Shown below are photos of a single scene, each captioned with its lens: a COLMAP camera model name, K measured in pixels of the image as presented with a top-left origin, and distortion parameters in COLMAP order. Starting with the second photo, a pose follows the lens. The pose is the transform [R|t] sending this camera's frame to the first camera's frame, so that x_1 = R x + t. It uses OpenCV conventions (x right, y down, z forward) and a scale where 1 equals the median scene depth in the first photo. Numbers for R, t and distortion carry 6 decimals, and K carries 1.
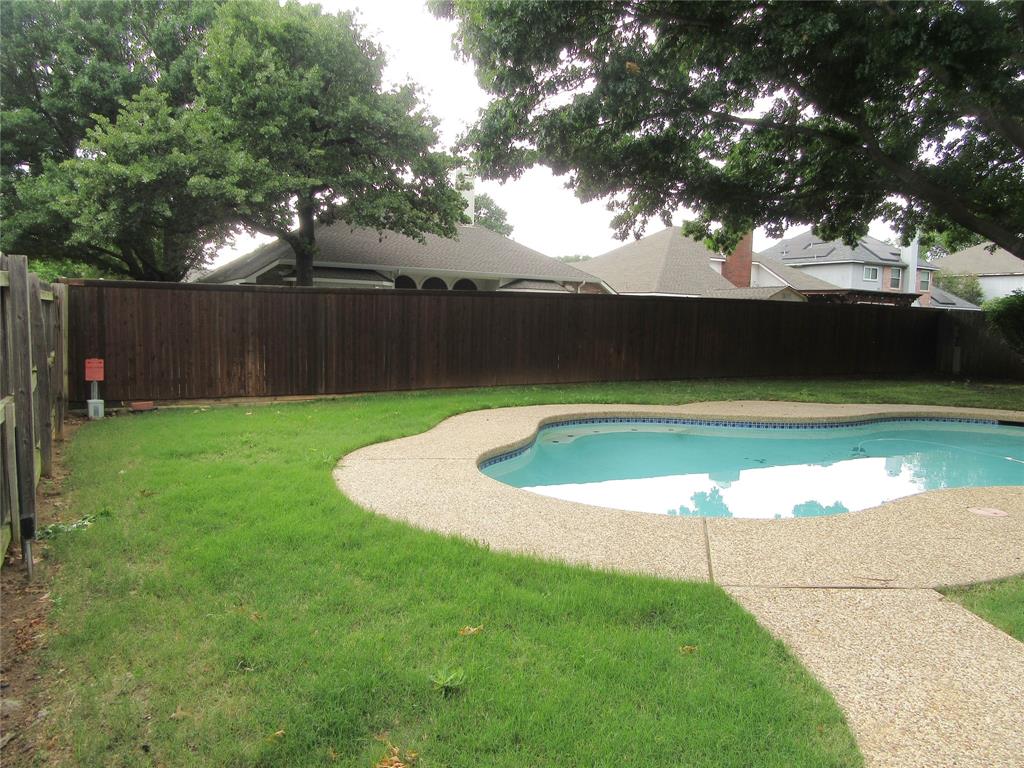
lens RADIAL K [[760.0, 0, 513.1], [0, 760.0, 383.8], [0, 0, 1]] dist [-0.002493, 0.007792]
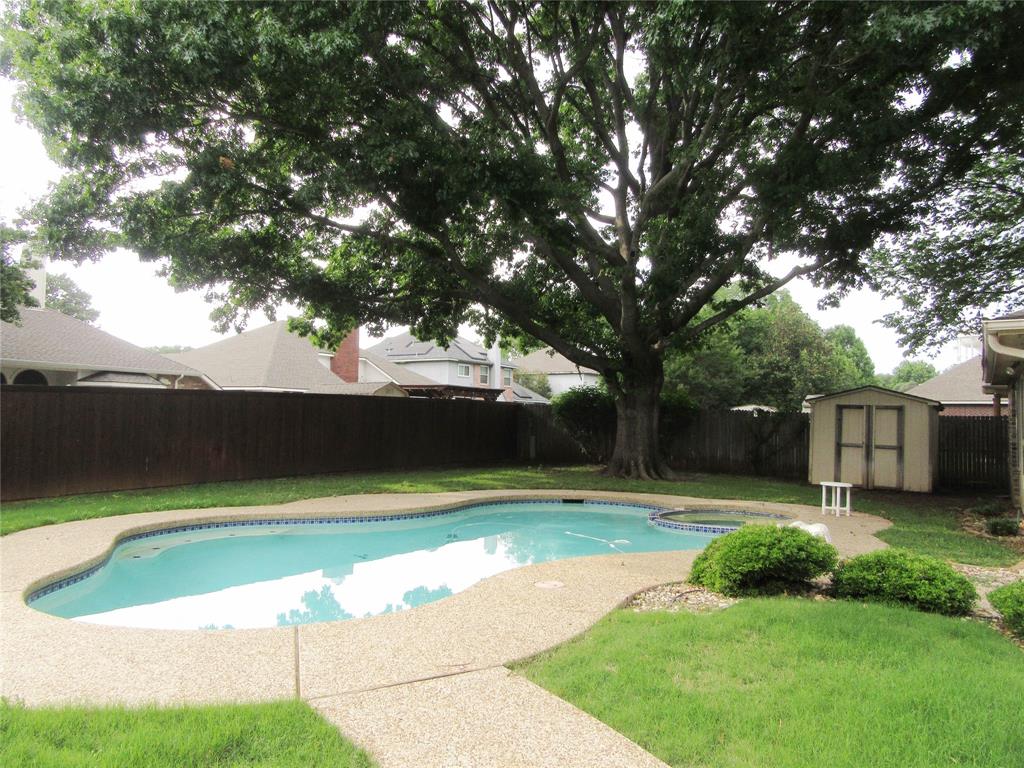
lens RADIAL K [[760.0, 0, 513.1], [0, 760.0, 383.8], [0, 0, 1]] dist [-0.002493, 0.007792]
pose [[0.879363, 0.007329, 0.476095, 0.011857], [0.050691, 0.992758, -0.108911, -0.003411], [-0.473446, 0.119906, 0.872624, -0.001849]]
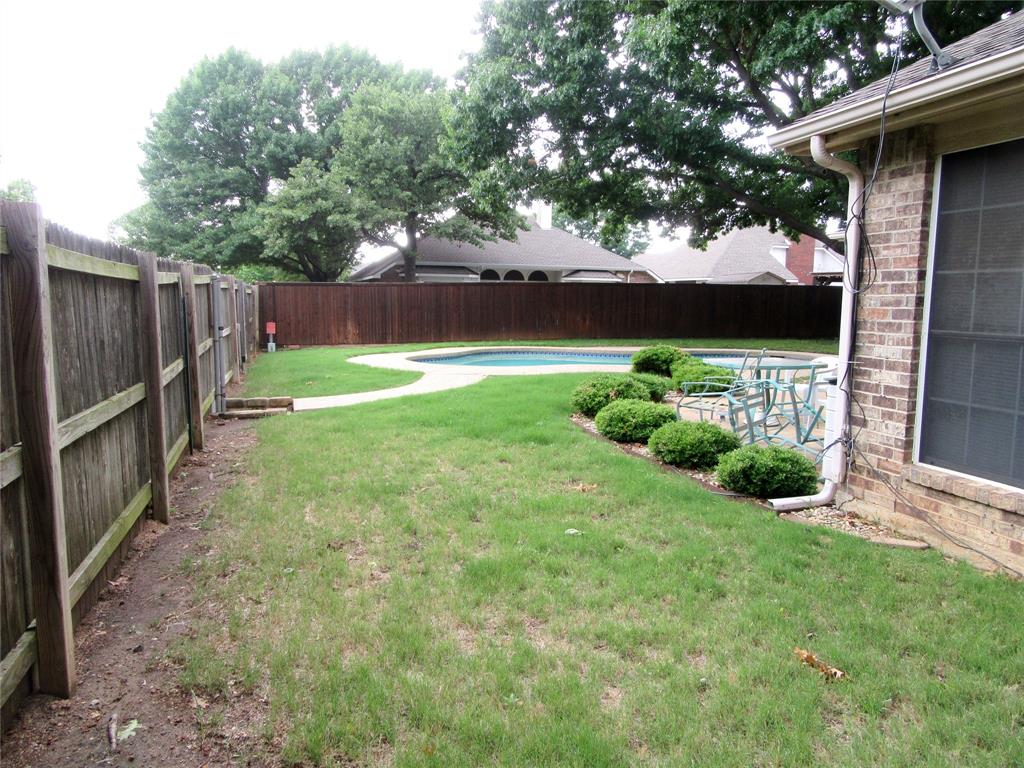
lens RADIAL K [[760.0, 0, 513.1], [0, 760.0, 383.8], [0, 0, 1]] dist [-0.002493, 0.007792]
pose [[0.976516, 0.006458, -0.215346, 0.296499], [-0.002608, 0.999832, 0.018155, 0.054063], [0.215427, -0.017167, 0.976369, -0.480771]]
